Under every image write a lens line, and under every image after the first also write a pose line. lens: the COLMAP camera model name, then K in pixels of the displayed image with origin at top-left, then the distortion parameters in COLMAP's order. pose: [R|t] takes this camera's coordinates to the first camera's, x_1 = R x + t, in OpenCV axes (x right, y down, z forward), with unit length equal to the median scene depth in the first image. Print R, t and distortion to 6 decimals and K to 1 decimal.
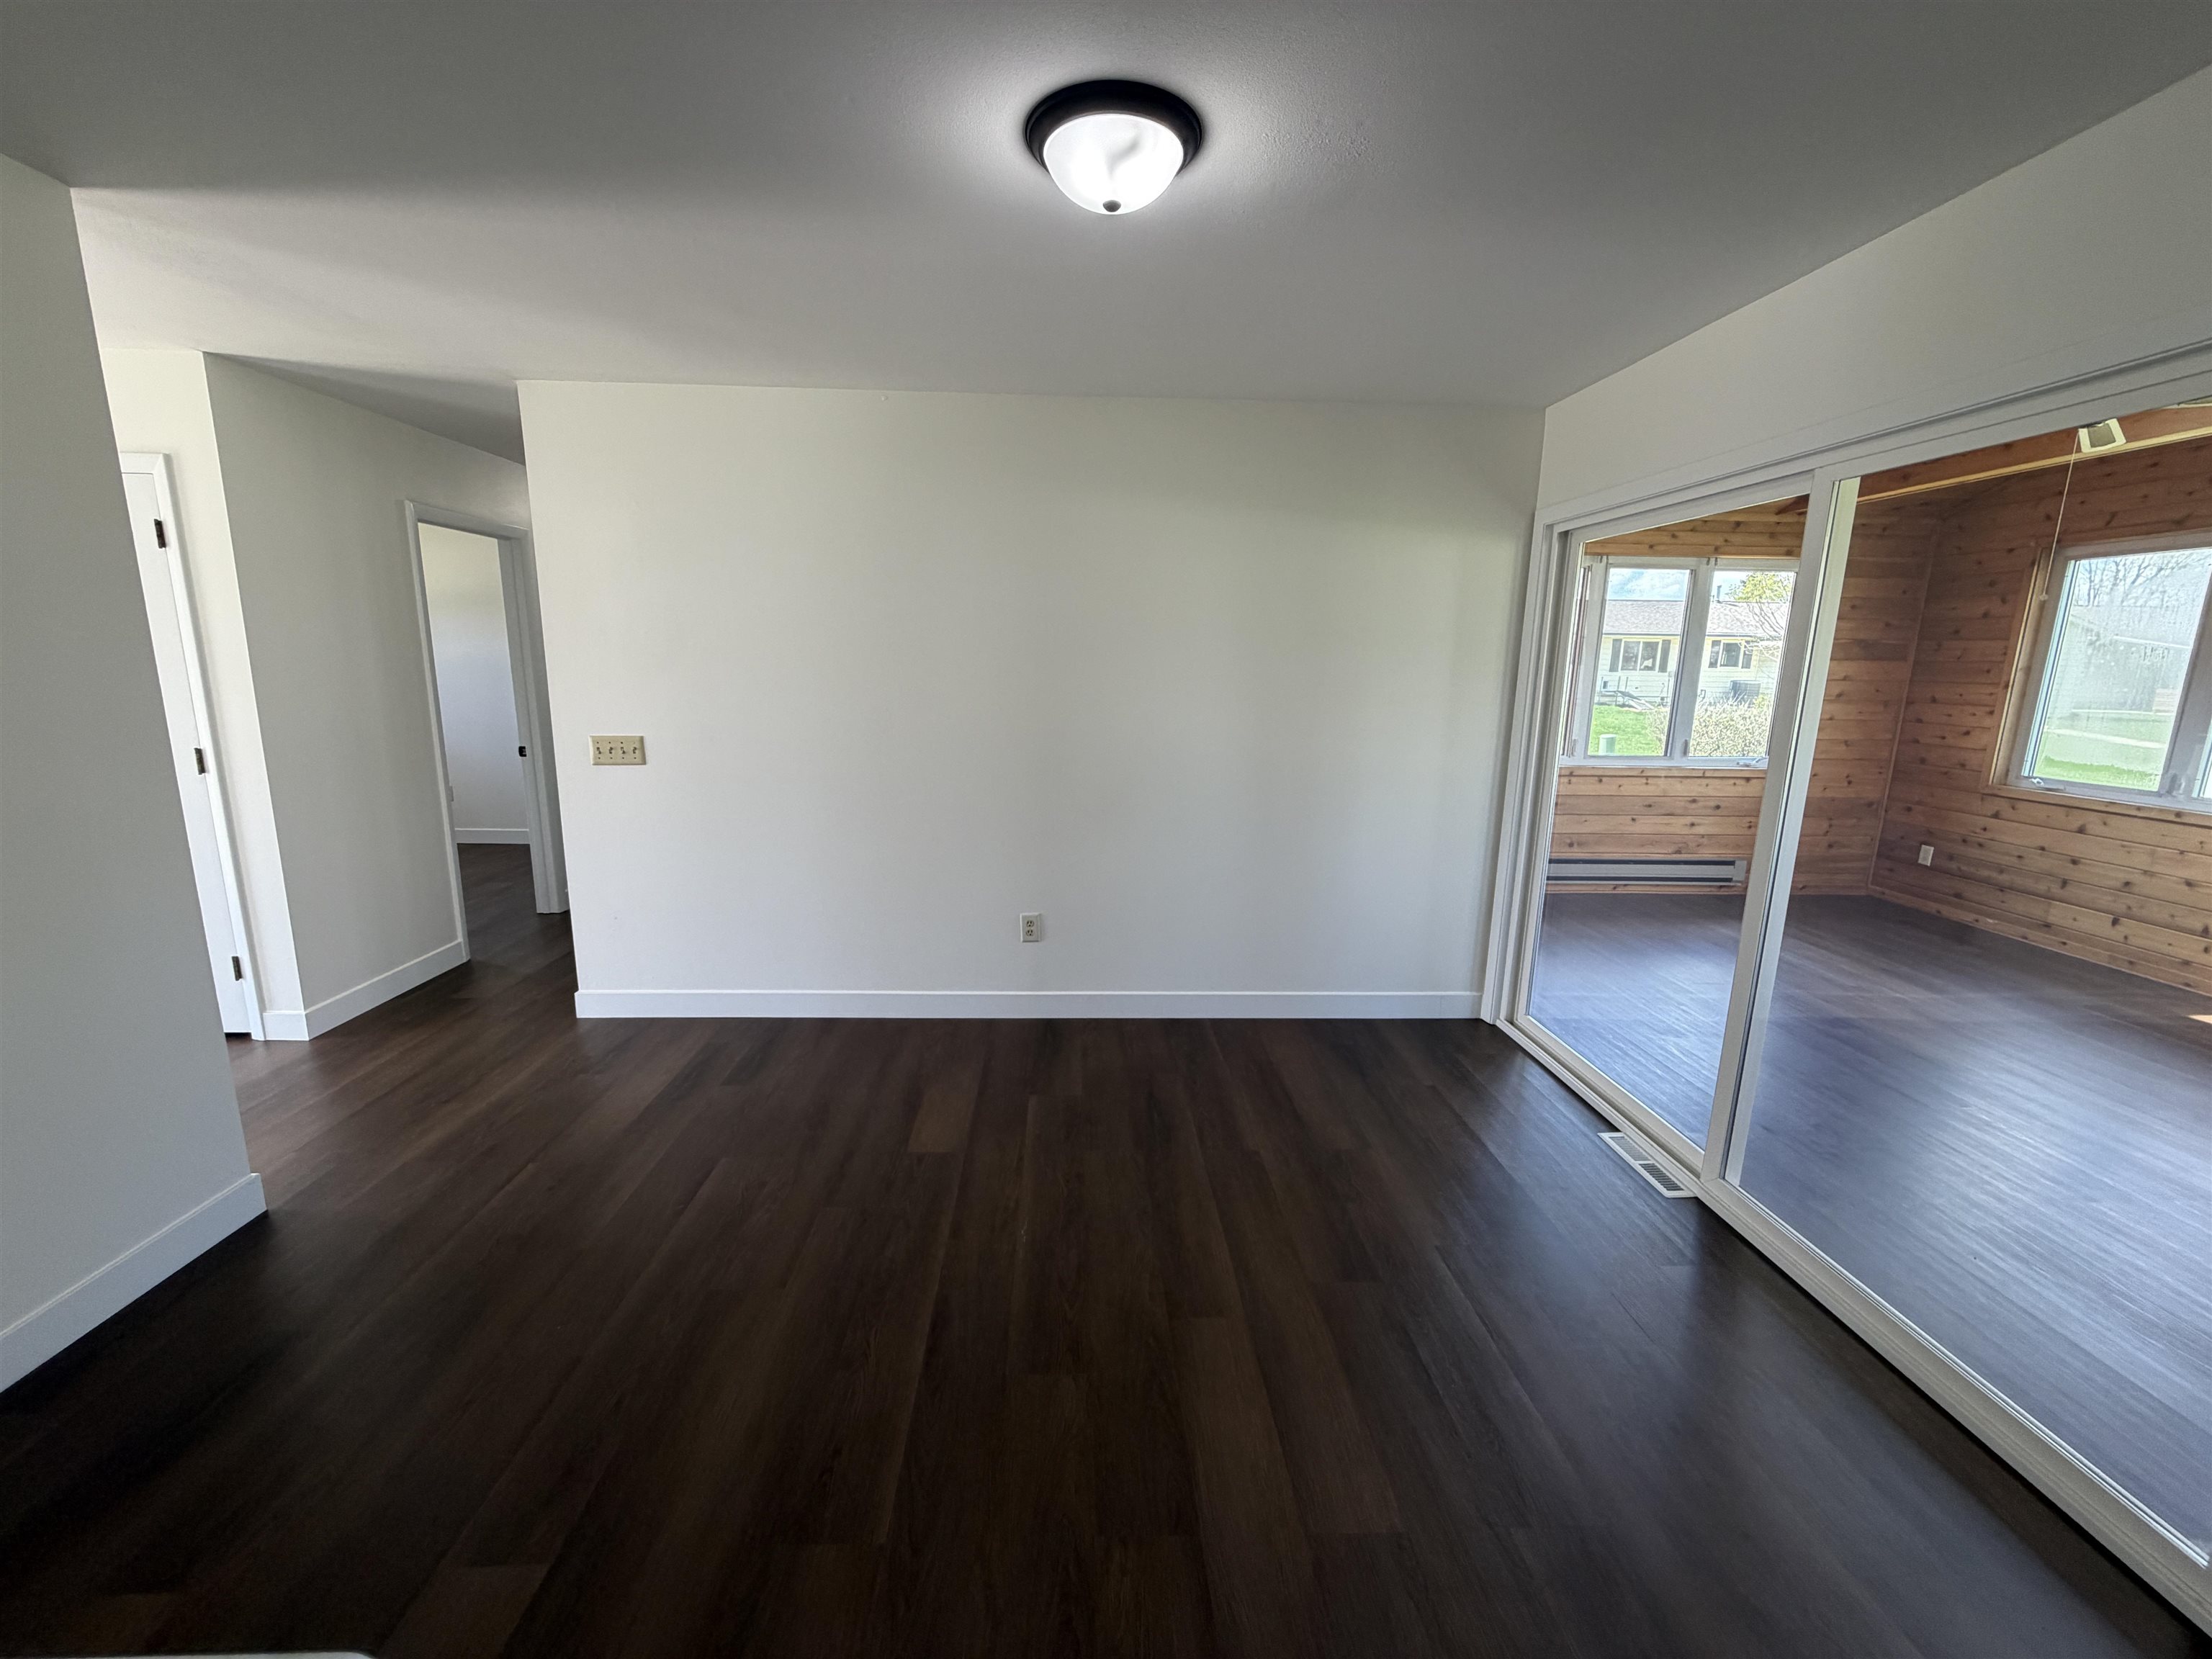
lens RADIAL K [[884.7, 0, 1098.1], [0, 884.7, 828.1], [0, 0, 1]] dist [0.000606, 0.000346]
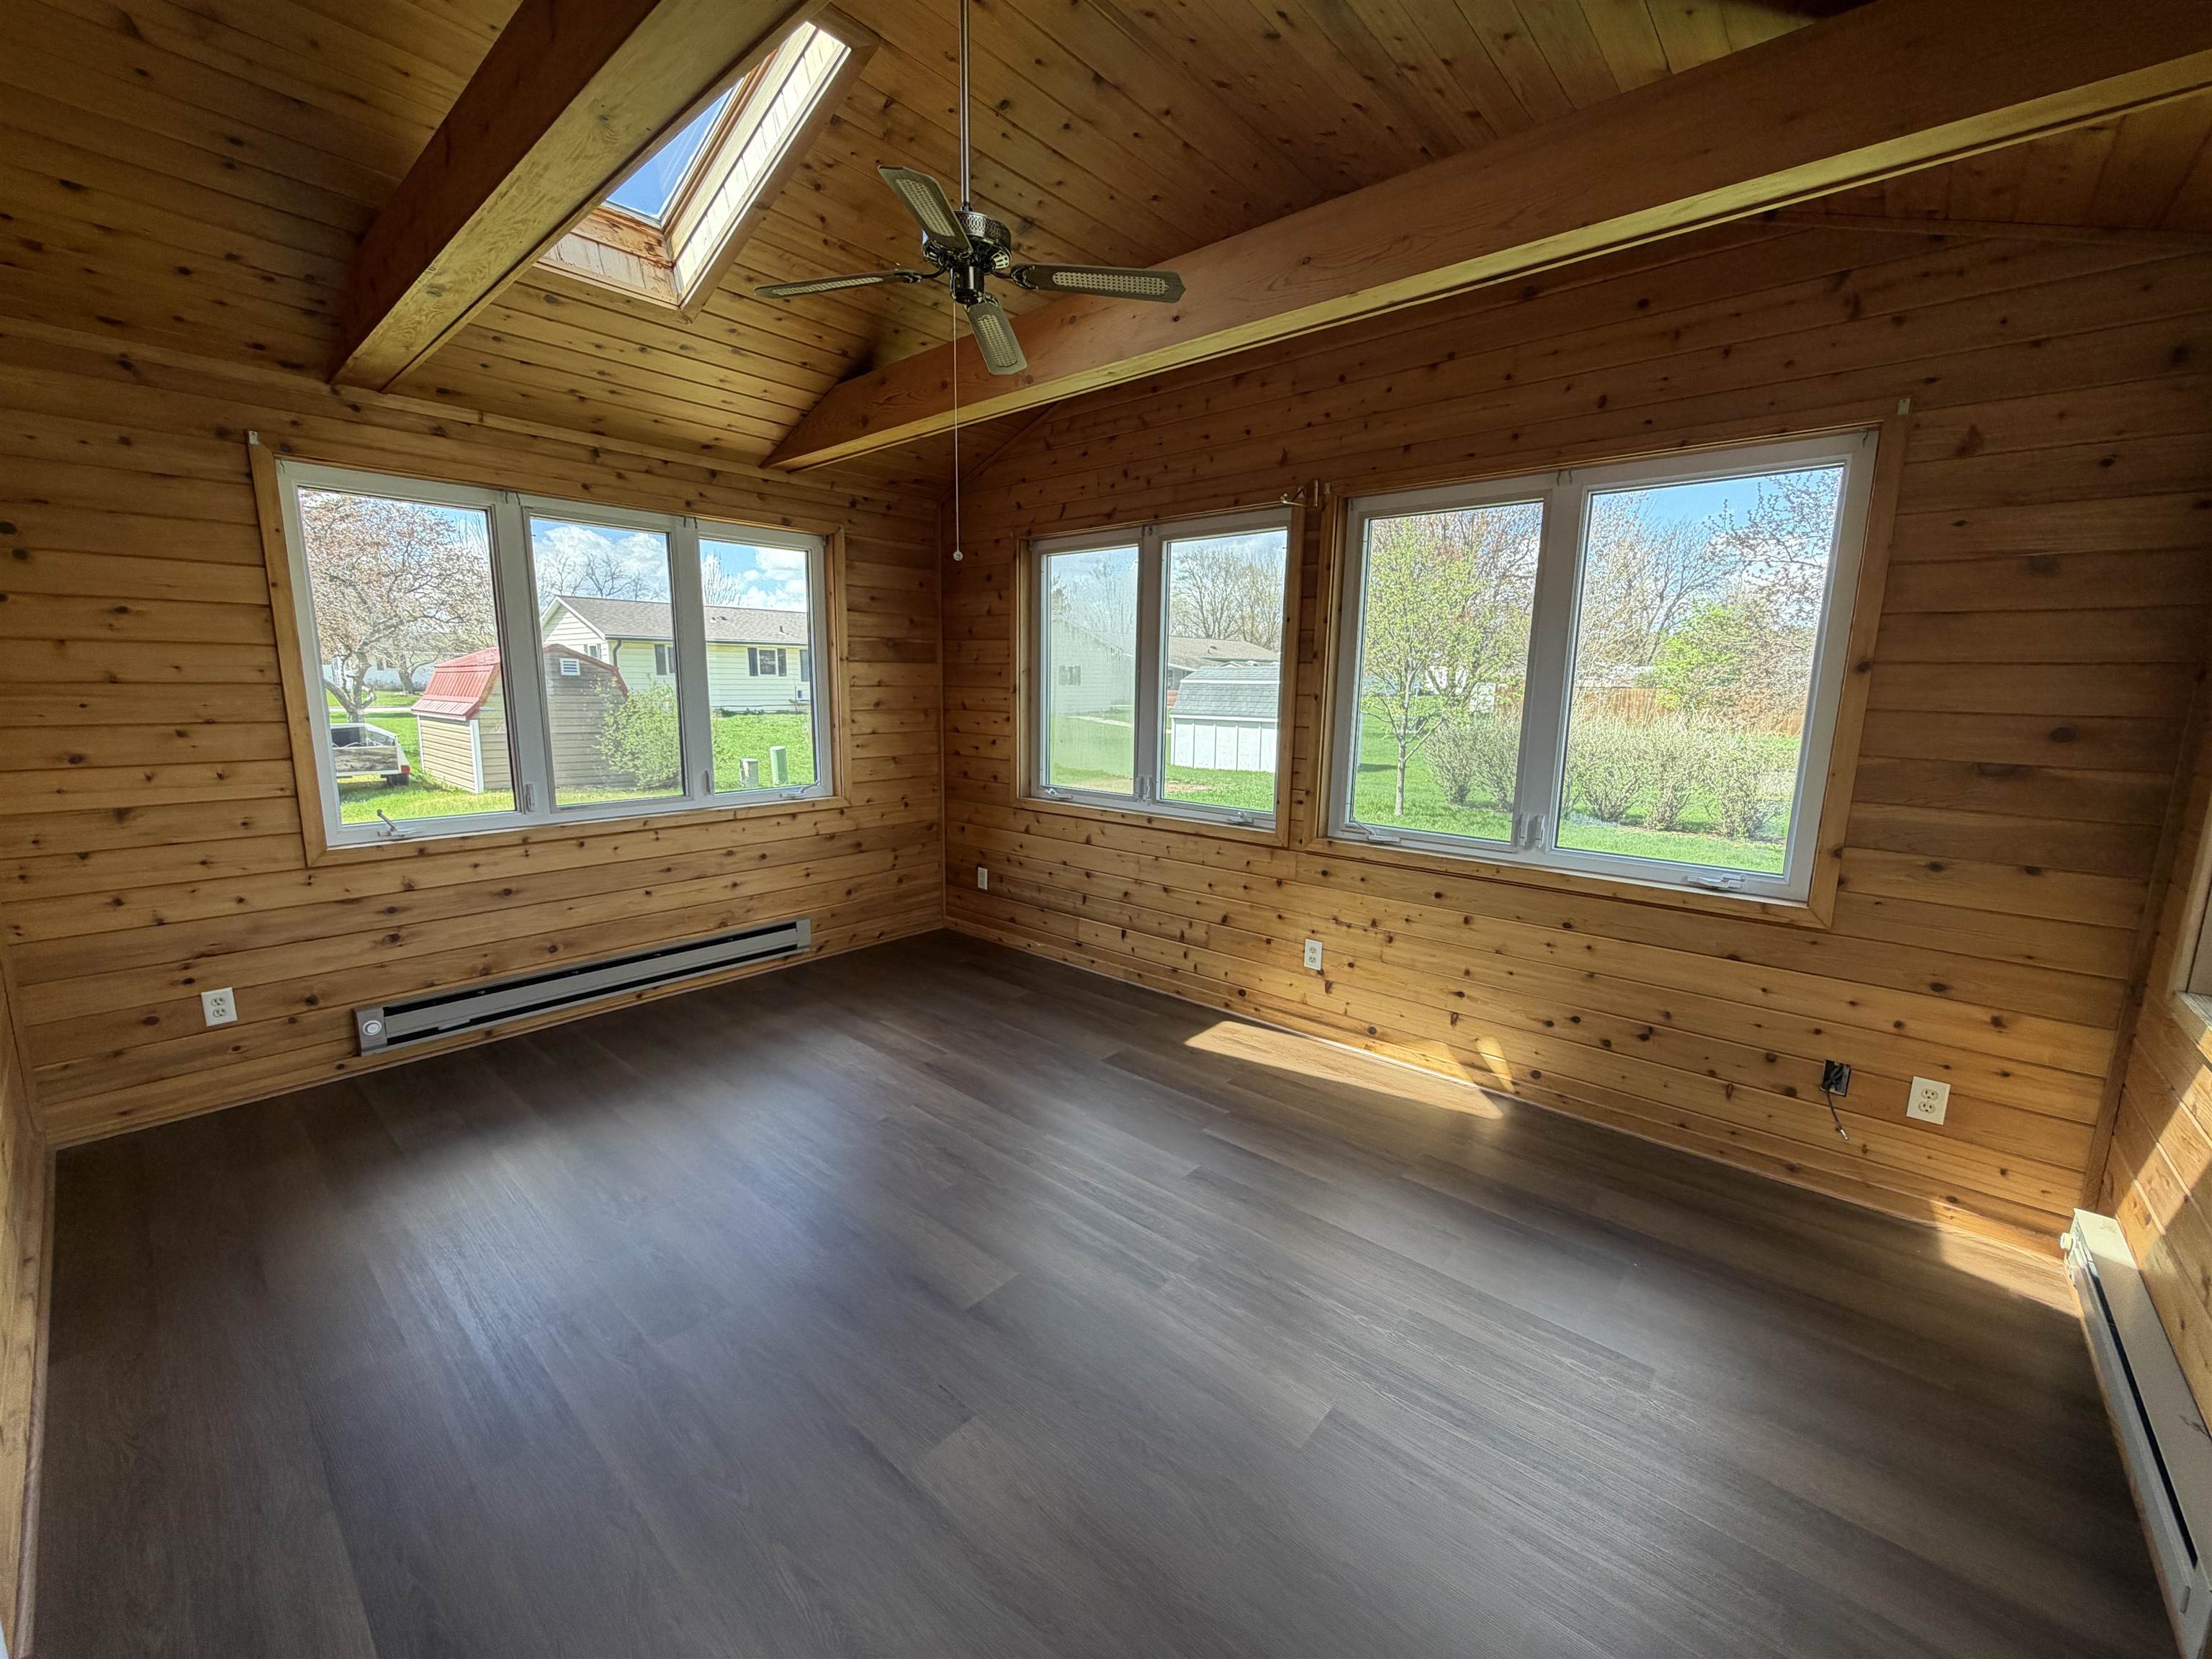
lens RADIAL K [[884.7, 0, 1098.1], [0, 884.7, 828.1], [0, 0, 1]] dist [0.000606, 0.000346]
pose [[0.689847, -0.128181, 0.712517, 0.405744], [0.136969, 0.989534, 0.045406, -0.047708], [-0.710881, 0.066270, 0.700184, 0.301066]]
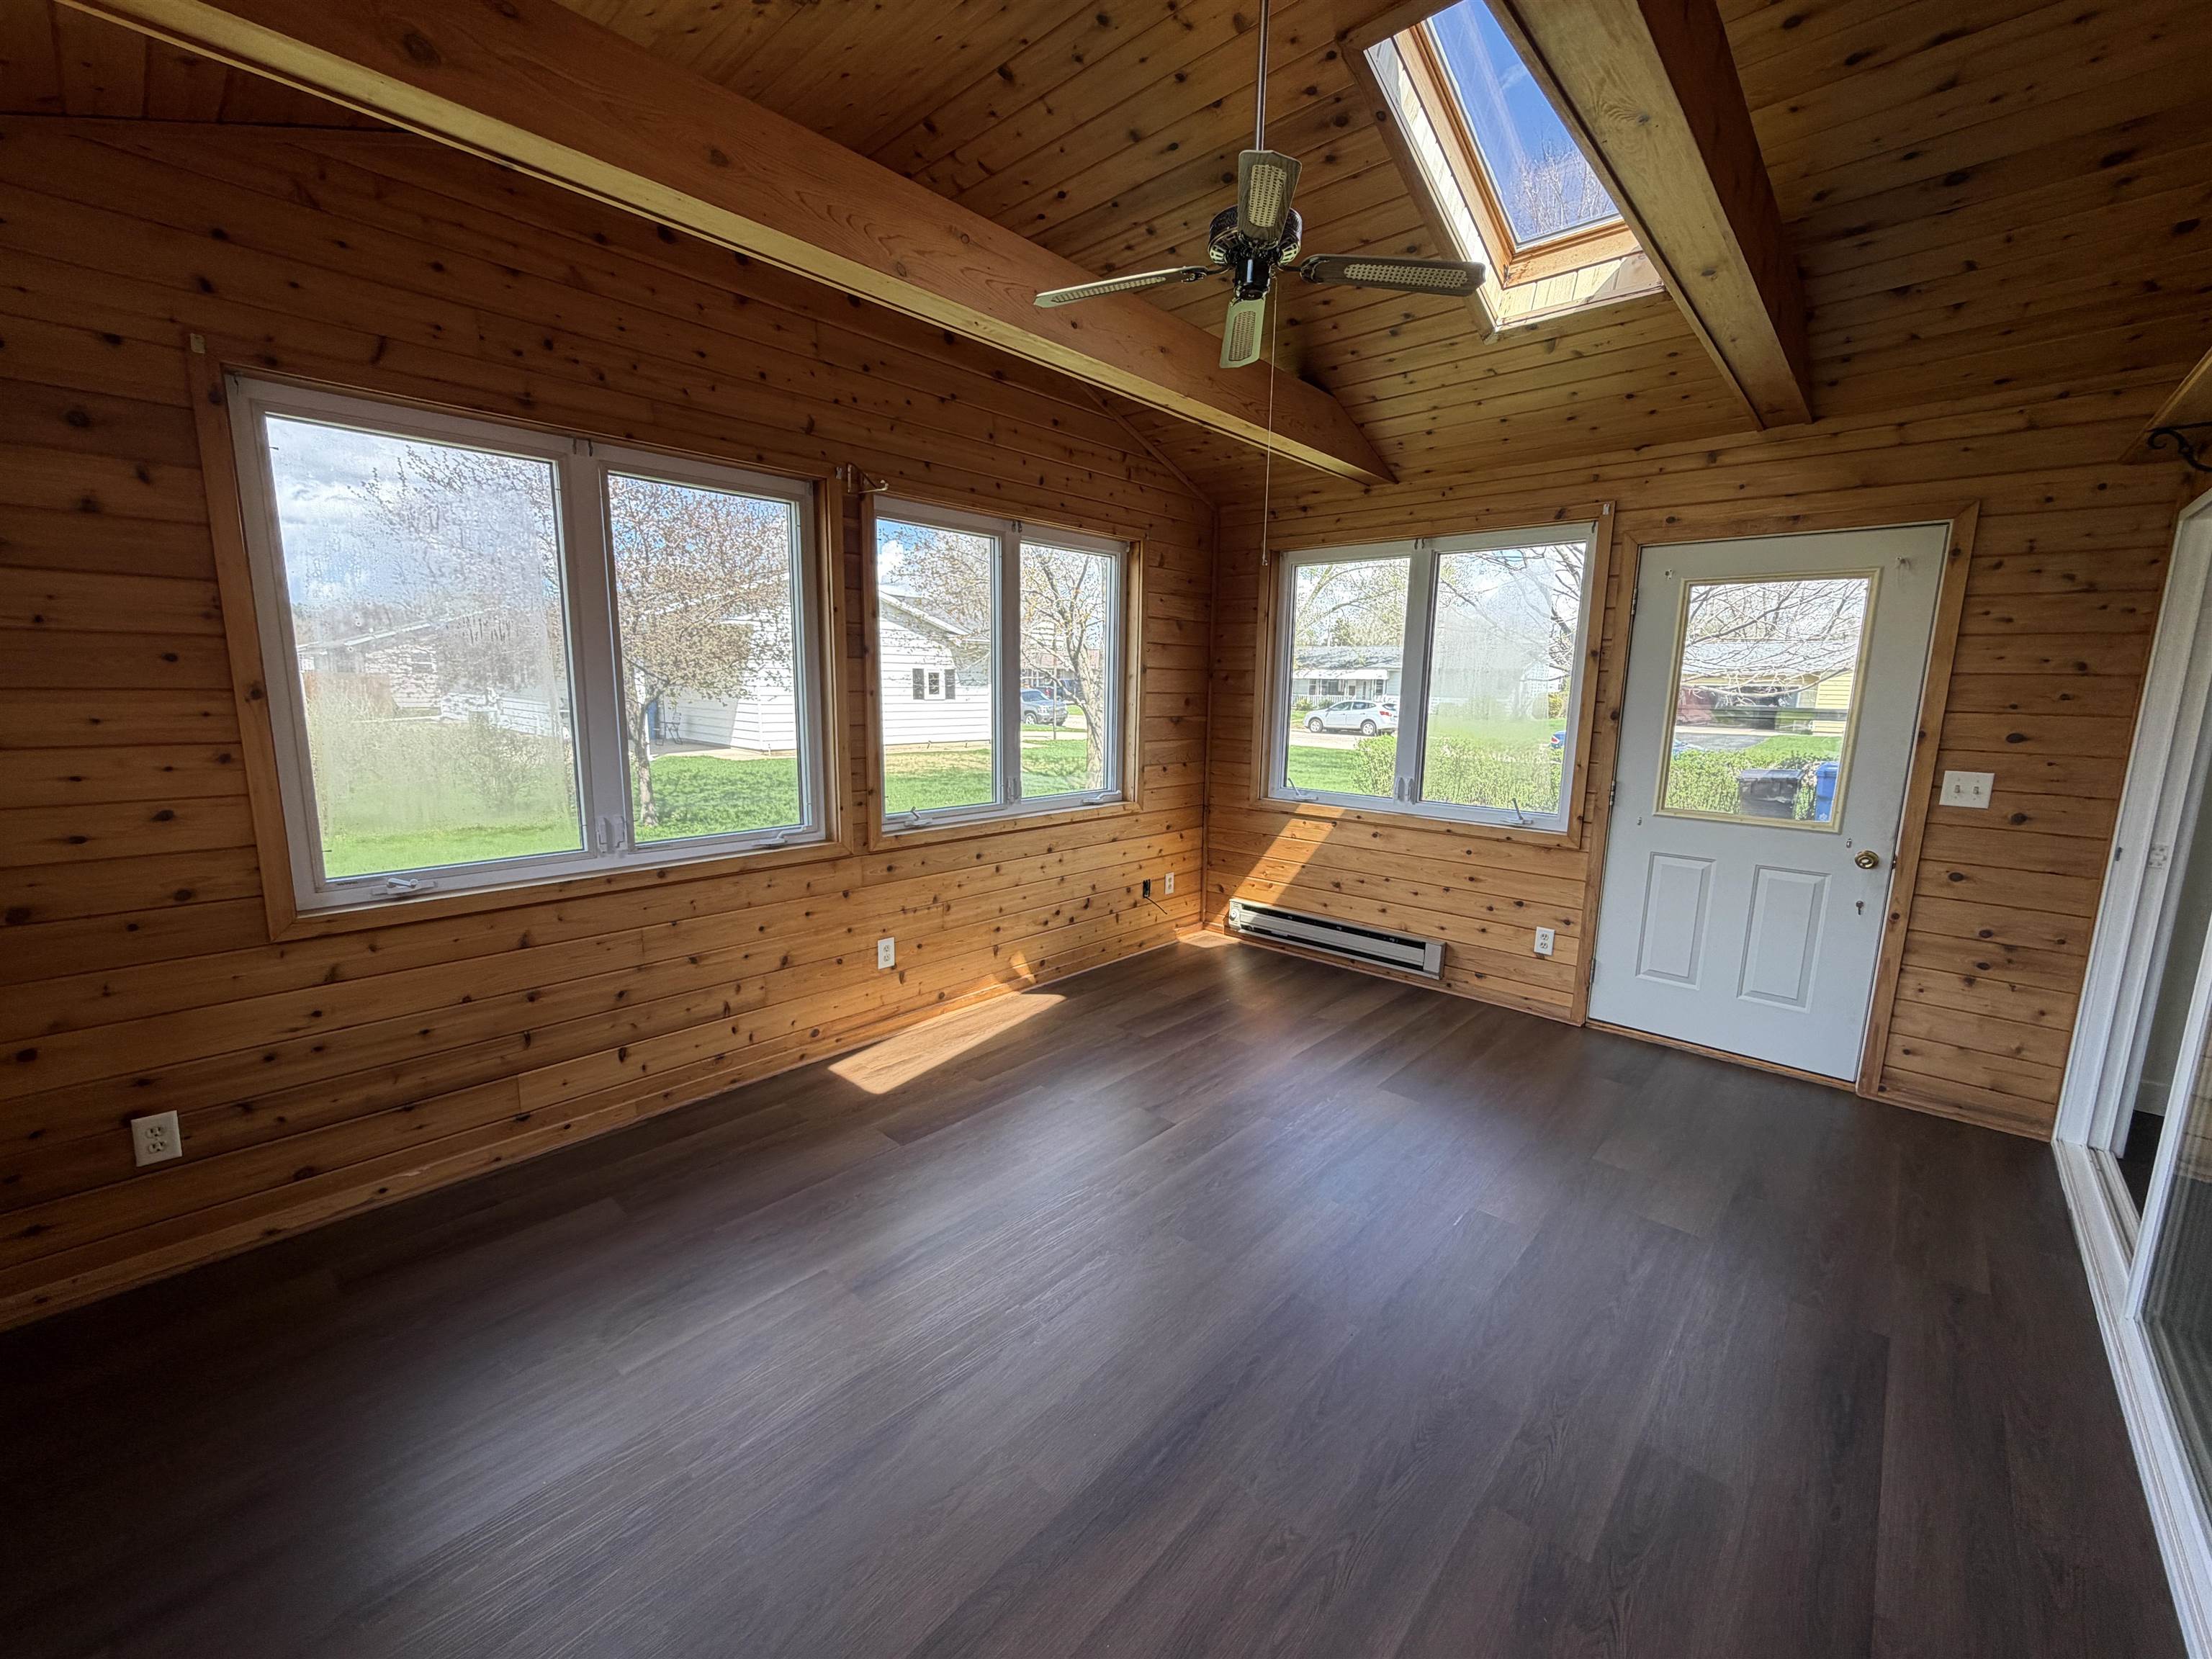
lens RADIAL K [[884.7, 0, 1098.1], [0, 884.7, 828.1], [0, 0, 1]] dist [0.000606, 0.000346]
pose [[-0.708140, -0.142812, 0.691478, 0.426731], [0.108144, 0.945839, 0.306094, -0.180676], [-0.697741, 0.291537, -0.654343, 0.987973]]
